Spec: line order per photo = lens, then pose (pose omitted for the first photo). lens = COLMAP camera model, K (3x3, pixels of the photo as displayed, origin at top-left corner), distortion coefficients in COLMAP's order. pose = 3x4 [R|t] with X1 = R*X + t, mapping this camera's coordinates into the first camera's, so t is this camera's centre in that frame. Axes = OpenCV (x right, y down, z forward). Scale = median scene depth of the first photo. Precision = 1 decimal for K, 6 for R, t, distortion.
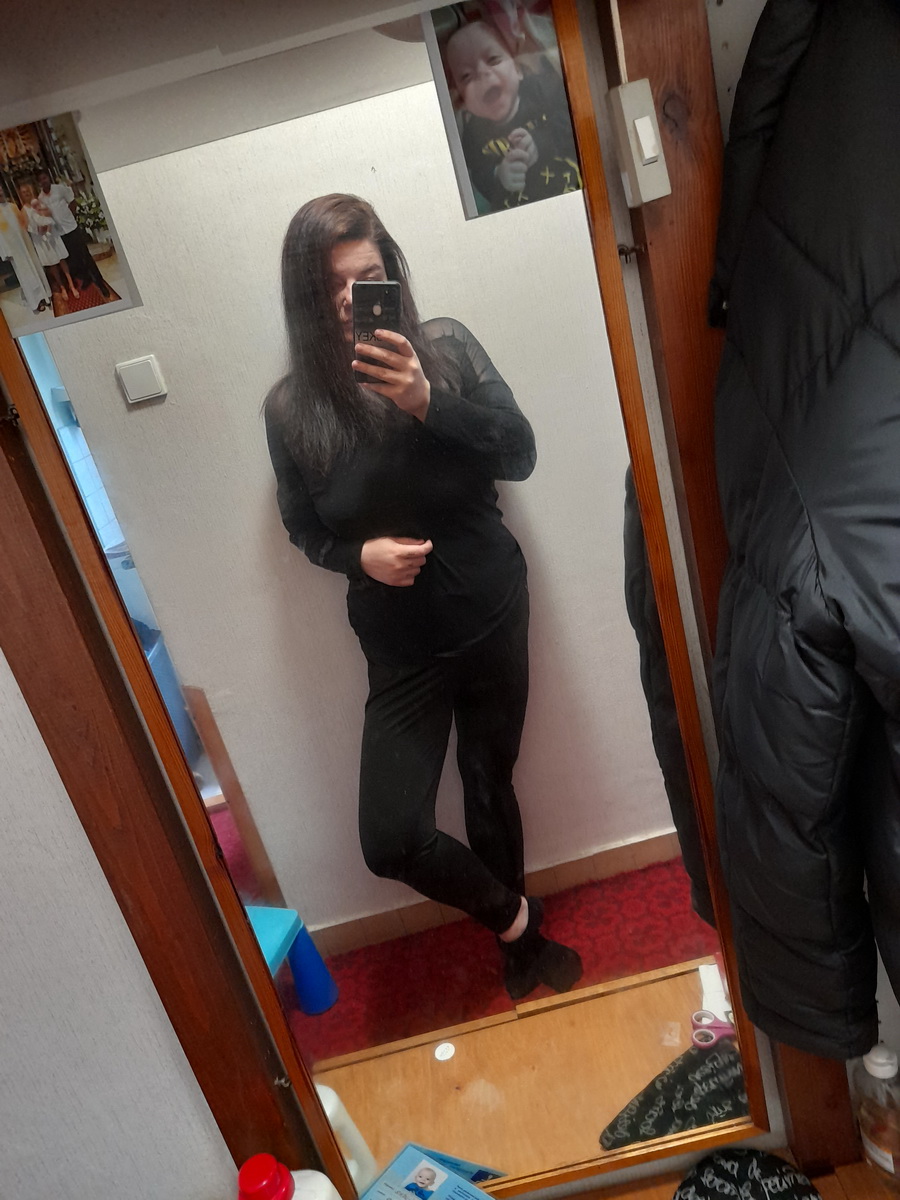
lens RADIAL K [[869.1, 0, 458.0], [0, 869.1, 596.4], [0, 0, 1]] dist [0.012818, -0.003321]
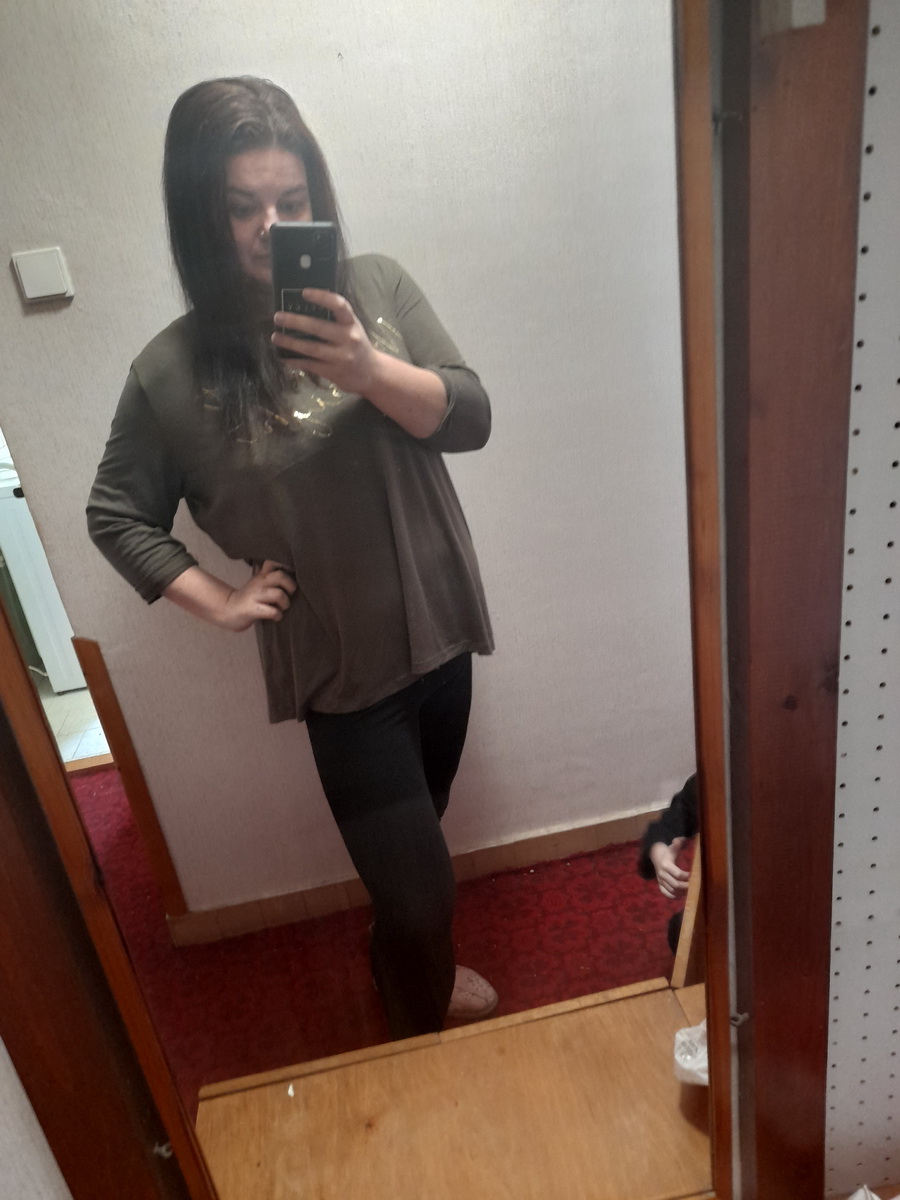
lens RADIAL K [[869.1, 0, 463.7], [0, 869.1, 593.4], [0, 0, 1]] dist [0.012818, -0.003321]
pose [[0.991613, 0.073045, 0.106625, -0.047721], [-0.077237, 0.996372, 0.035725, -0.005580], [-0.103629, -0.043661, 0.993657, 0.185085]]
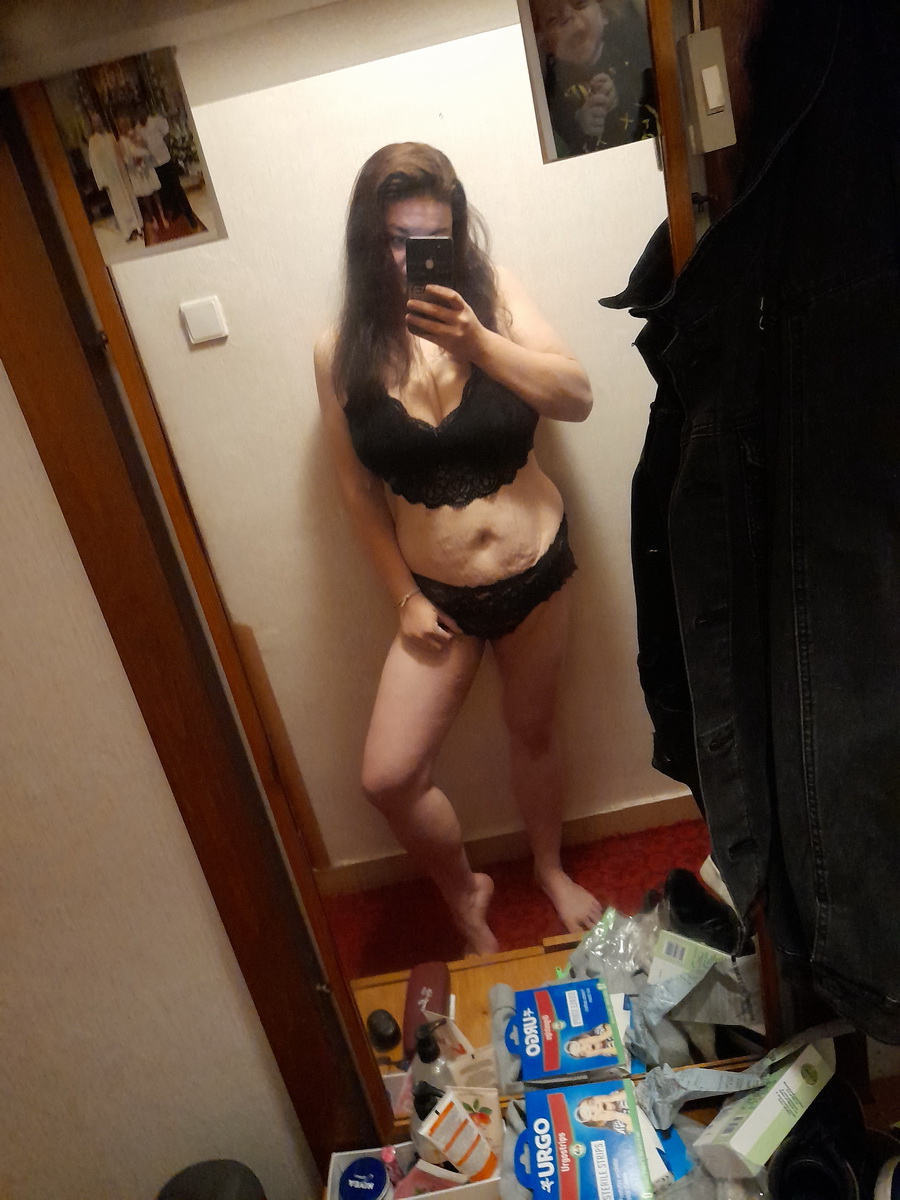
lens RADIAL K [[869.1, 0, 463.0], [0, 869.1, 593.6], [0, 0, 1]] dist [0.012818, -0.003321]
pose [[0.998142, 0.048958, -0.036264, -0.015789], [-0.047405, 0.997971, 0.042504, 0.023081], [0.038271, -0.040706, 0.998438, -0.033721]]
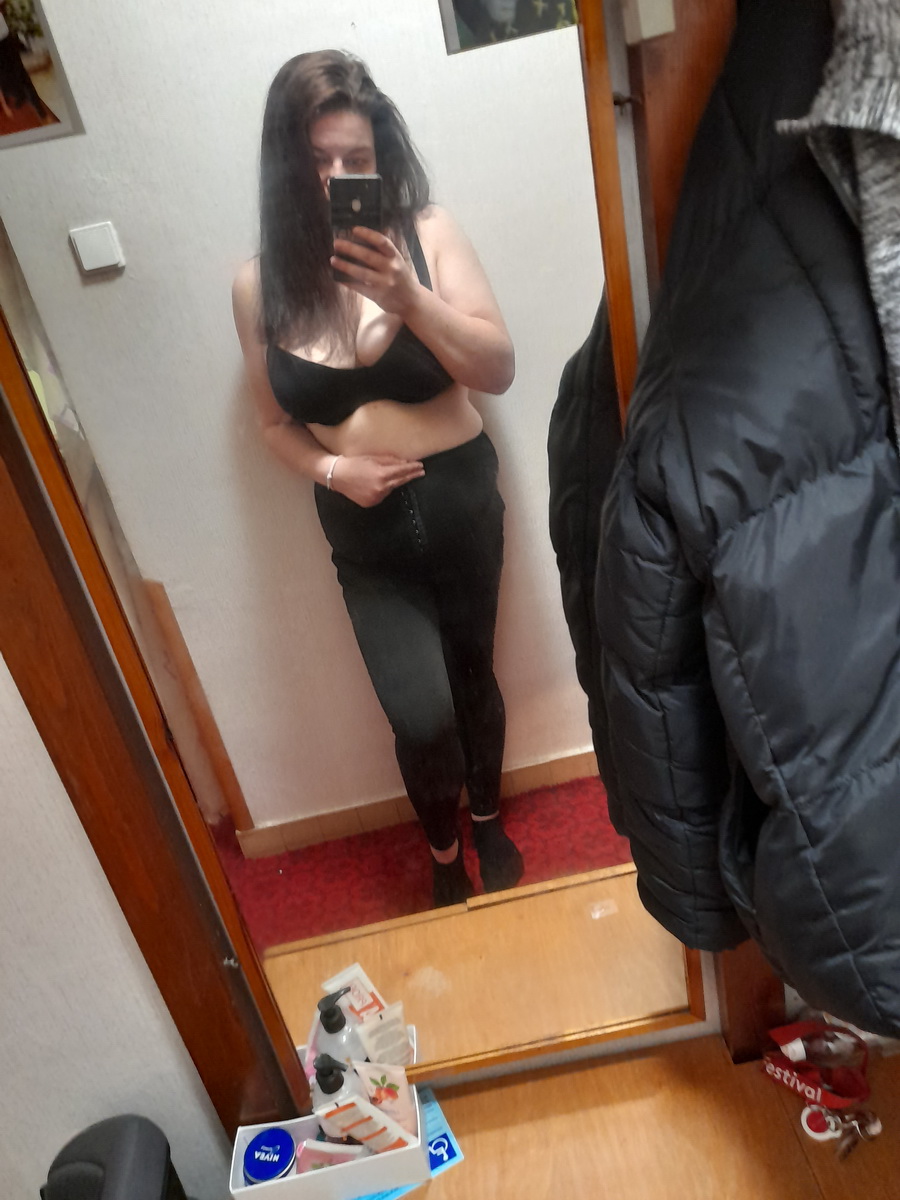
lens RADIAL K [[869.1, 0, 465.6], [0, 869.1, 597.0], [0, 0, 1]] dist [0.012818, -0.003321]
pose [[0.998130, 0.040355, 0.045908, 0.005604], [-0.044647, 0.994316, 0.096660, 0.026706], [-0.041746, -0.098529, 0.994258, 0.028395]]
